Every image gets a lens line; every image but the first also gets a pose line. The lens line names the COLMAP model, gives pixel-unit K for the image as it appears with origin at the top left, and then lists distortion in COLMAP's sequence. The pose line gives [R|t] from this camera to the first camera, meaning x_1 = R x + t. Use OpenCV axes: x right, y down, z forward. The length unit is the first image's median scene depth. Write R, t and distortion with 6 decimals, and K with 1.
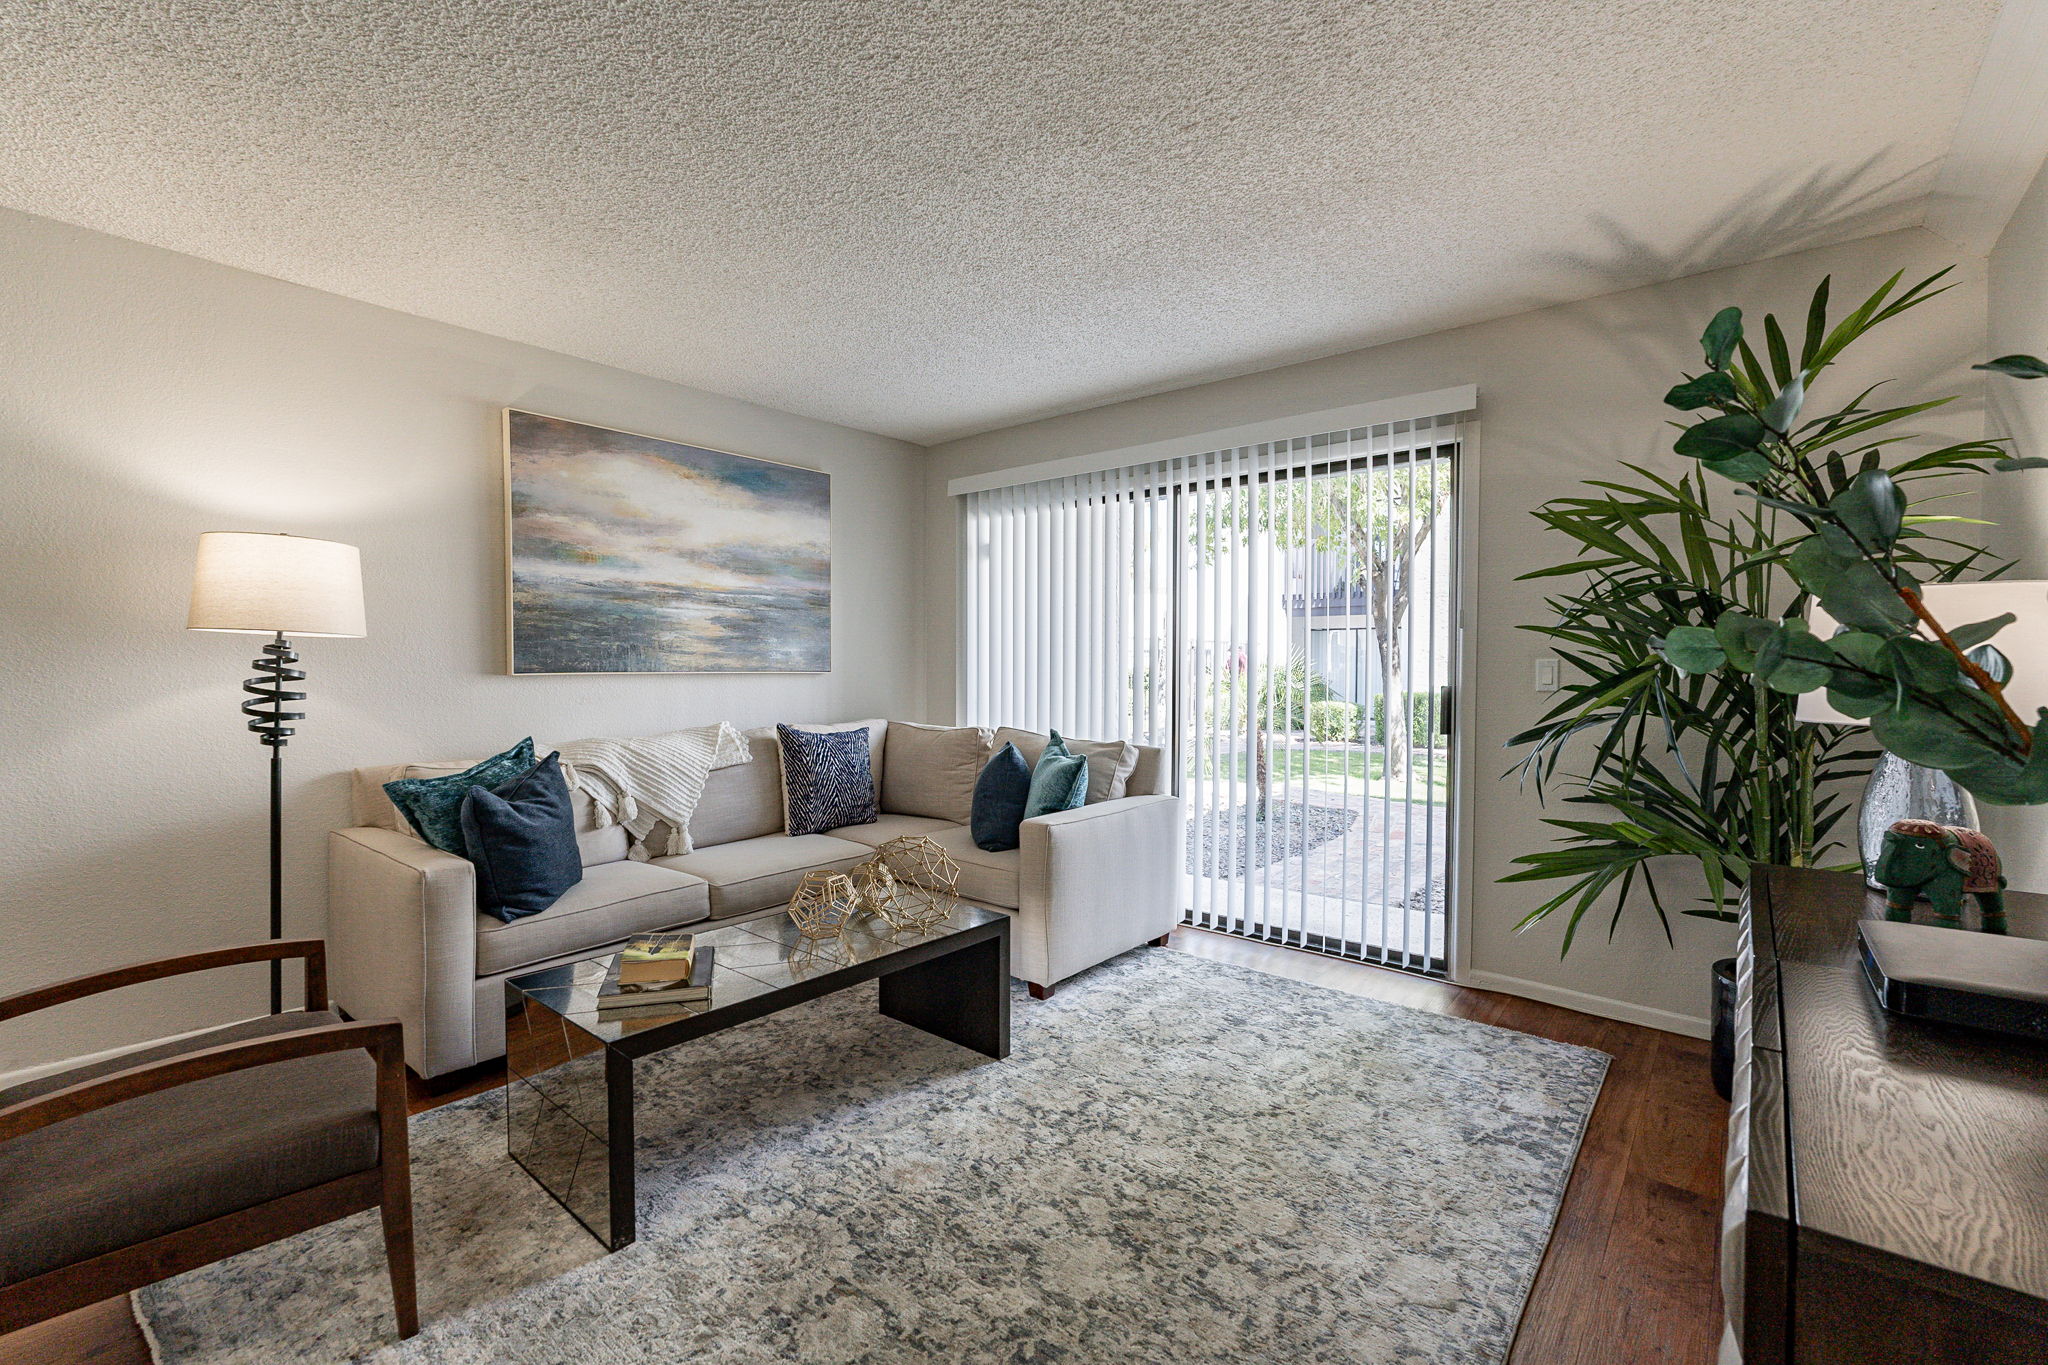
lens RADIAL K [[895.2, 0, 1019.1], [0, 895.2, 686.0], [0, 0, 1]] dist [-0.002693, 0.000340]
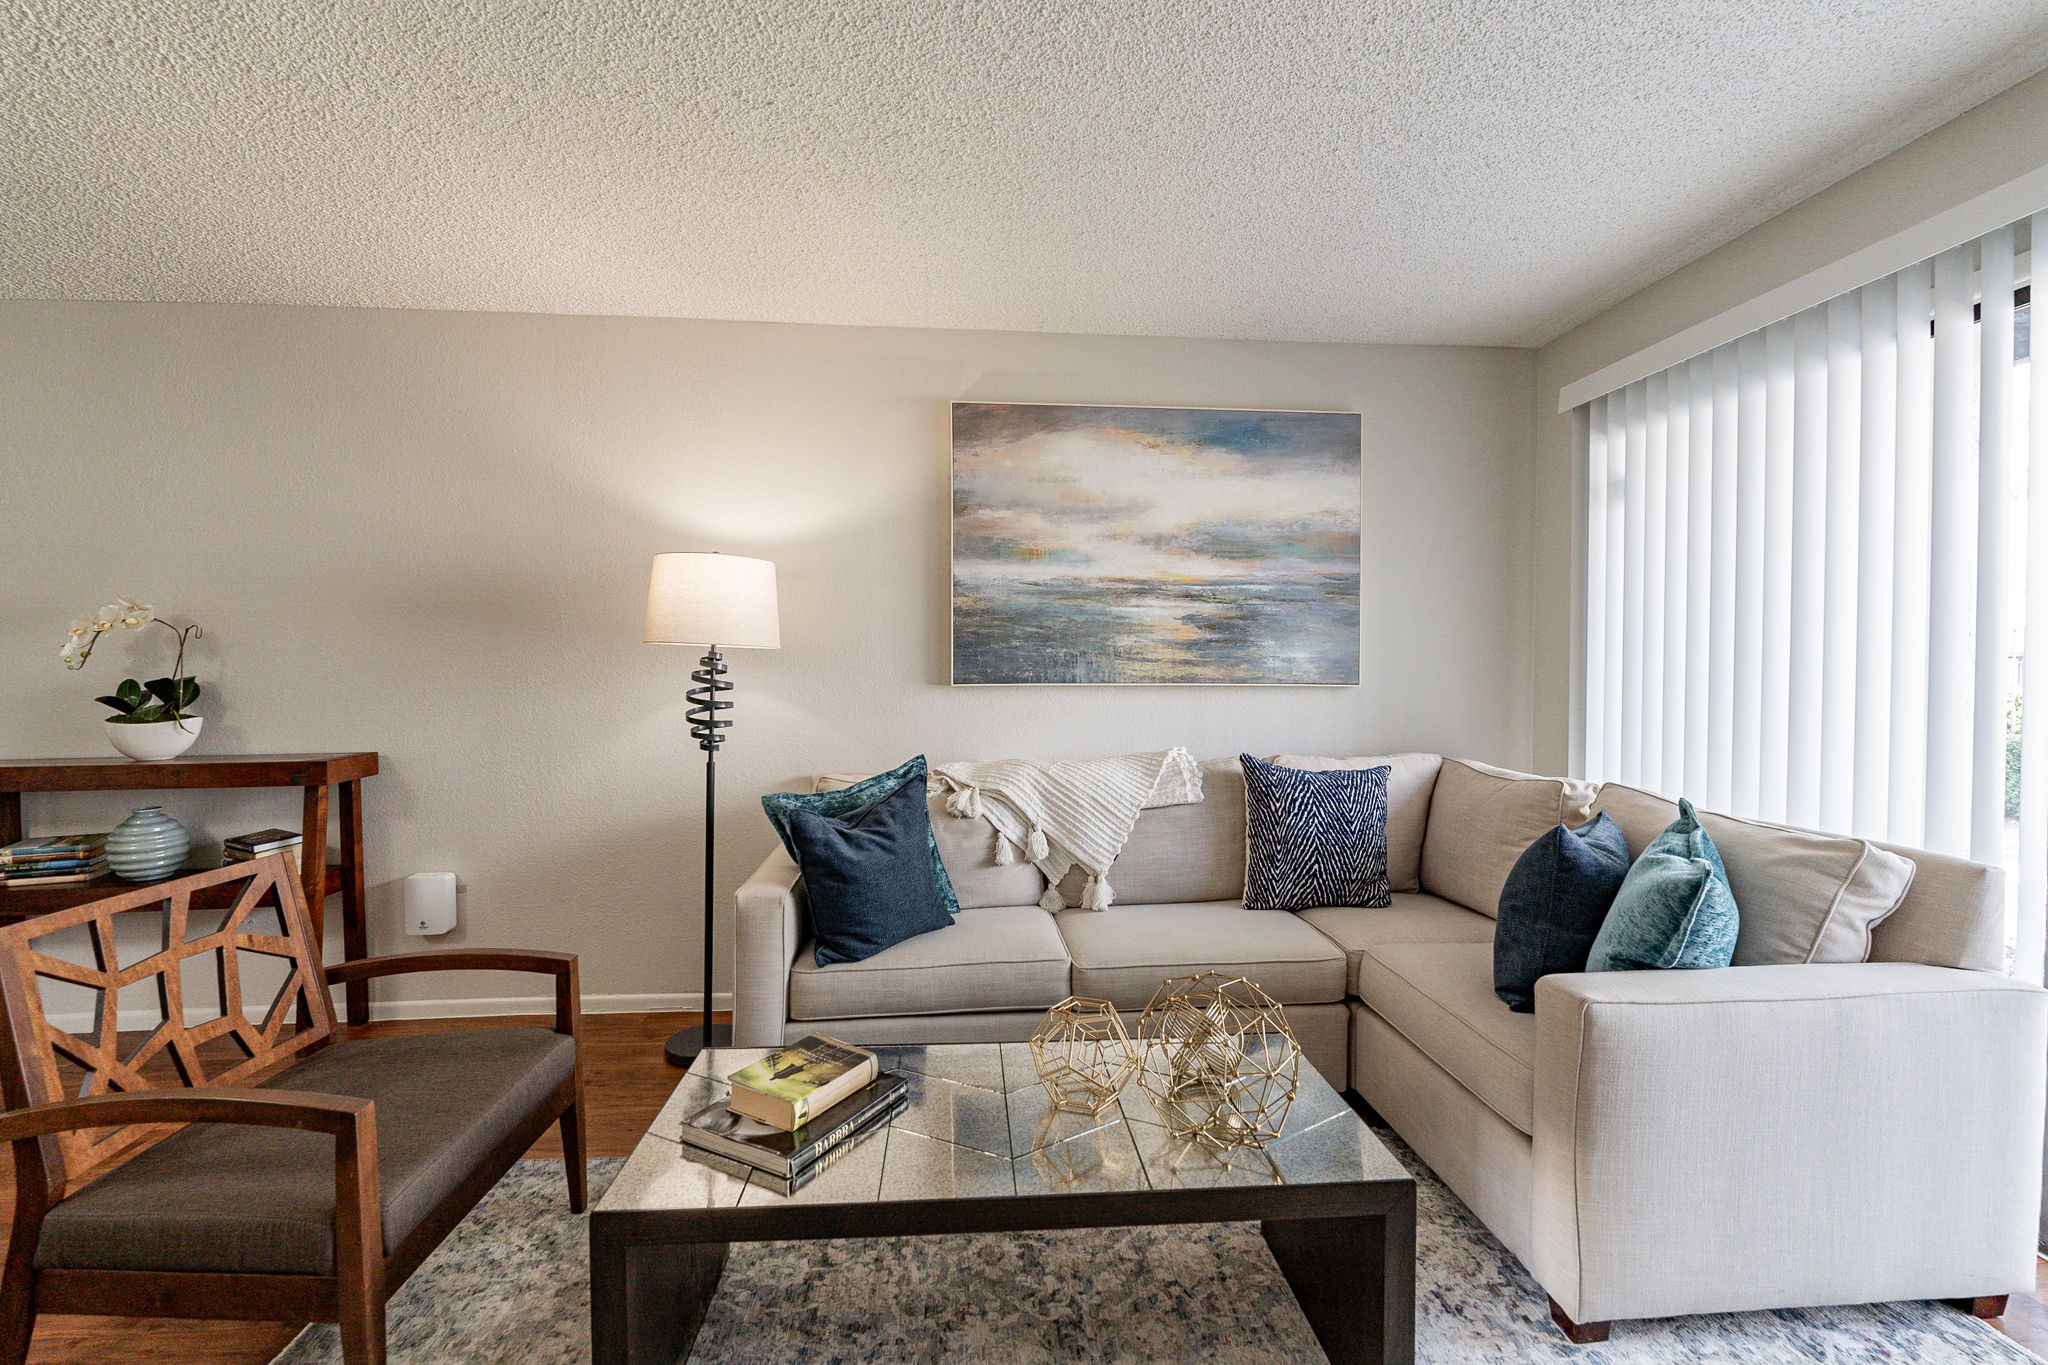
lens RADIAL K [[895.2, 0, 1019.1], [0, 895.2, 686.0], [0, 0, 1]] dist [-0.002693, 0.000340]
pose [[0.705905, 0.011693, -0.708210, 0.137031], [-0.017059, 0.999854, -0.000495, -0.011928], [0.708101, 0.012431, 0.706002, 0.362114]]
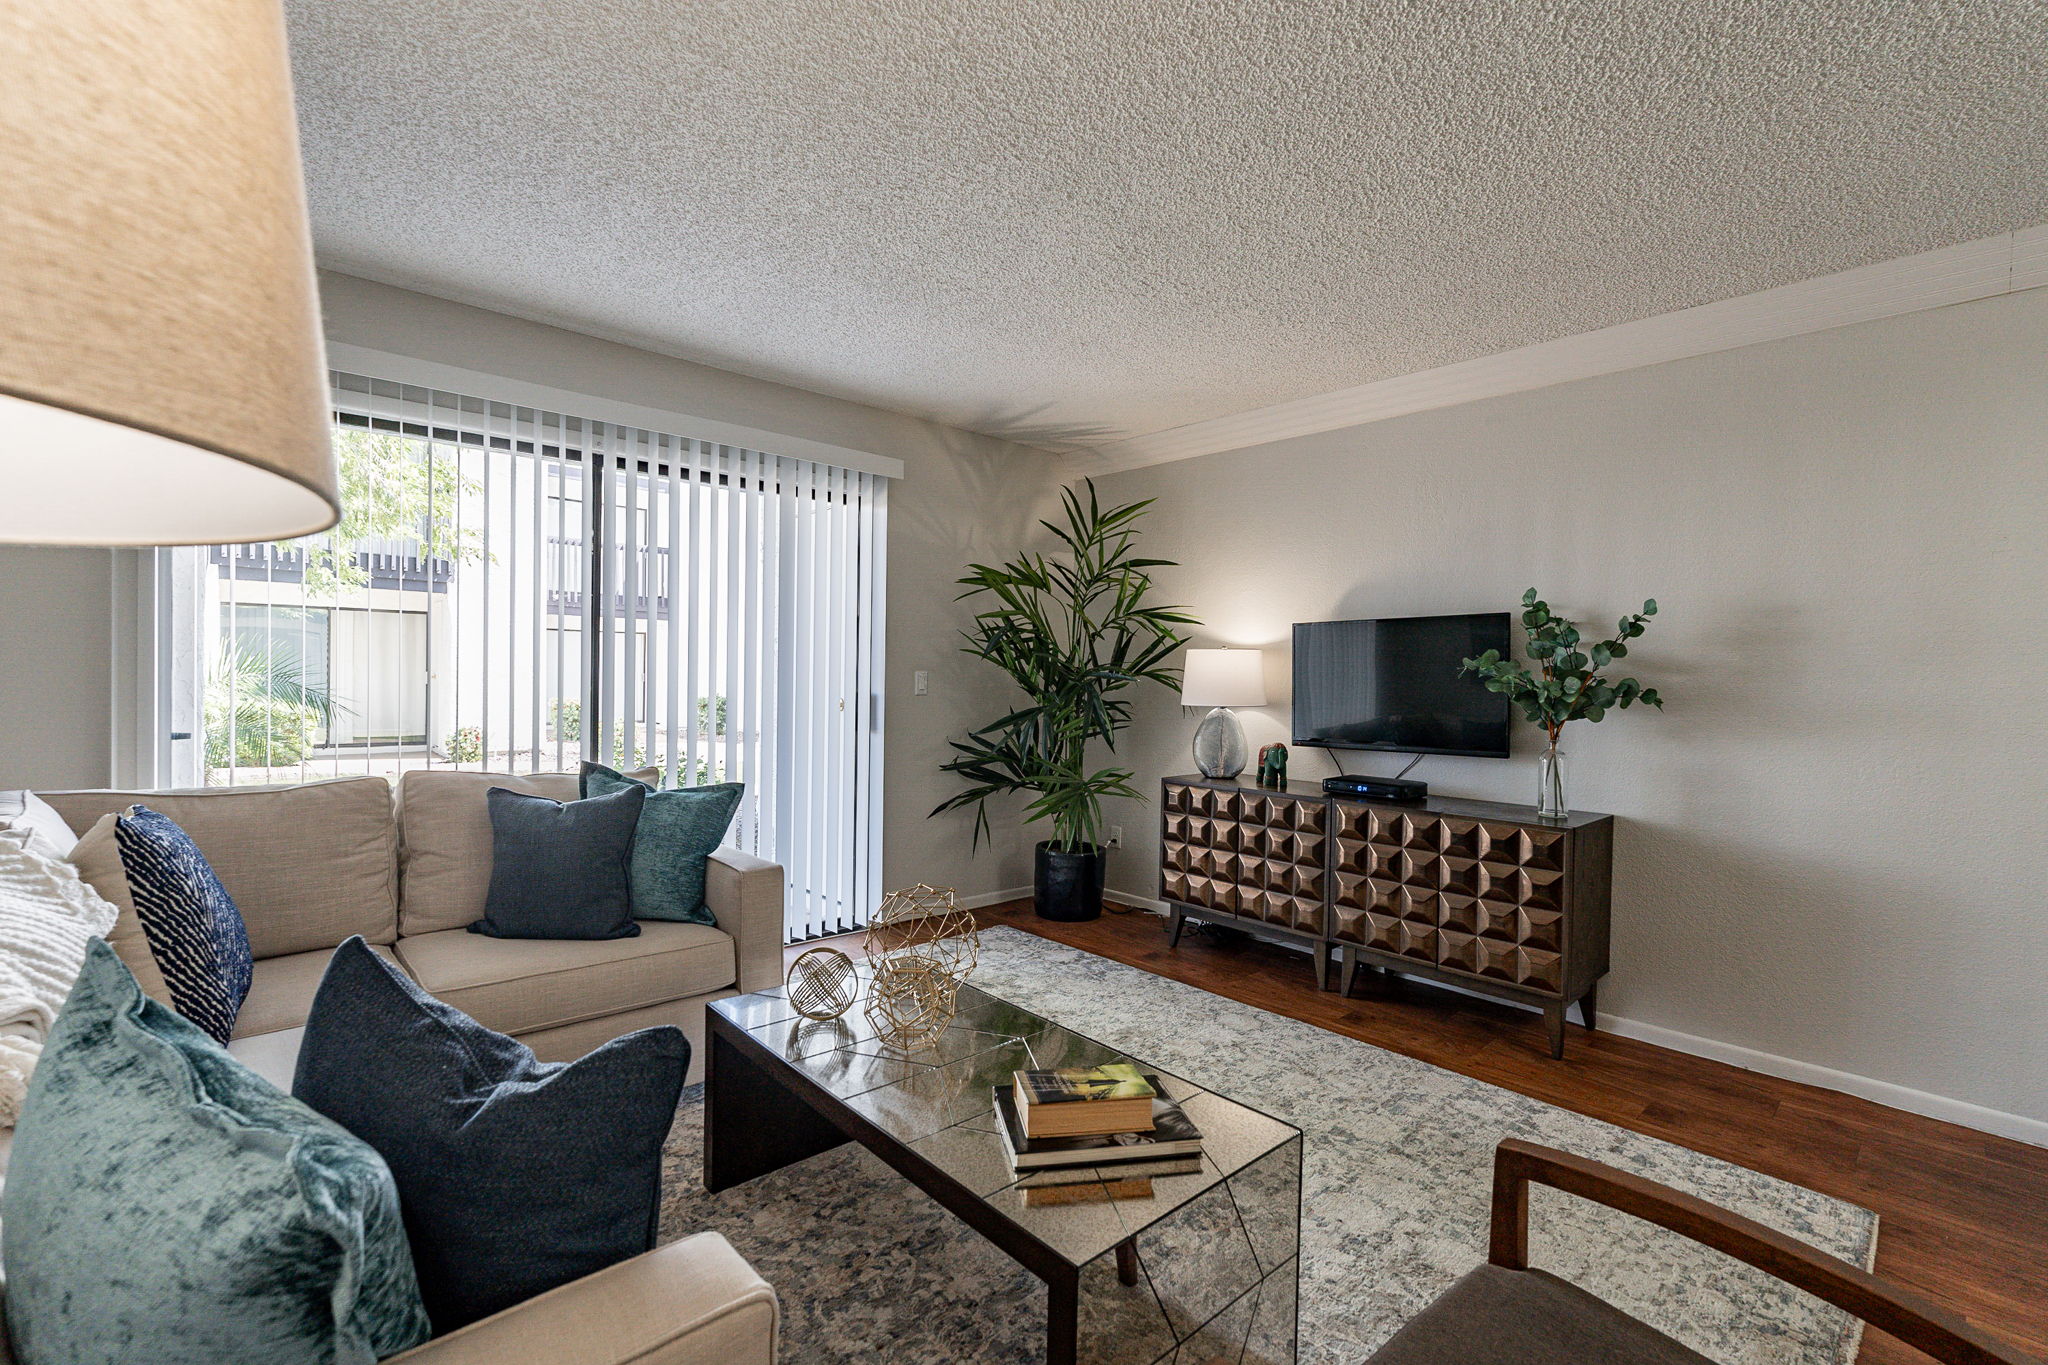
lens RADIAL K [[895.2, 0, 1019.1], [0, 895.2, 686.0], [0, 0, 1]] dist [-0.002693, 0.000340]
pose [[0.129381, -0.012932, 0.991511, -0.660301], [0.009323, 0.999887, 0.011825, -0.019183], [-0.991551, 0.007714, 0.129487, 0.570582]]
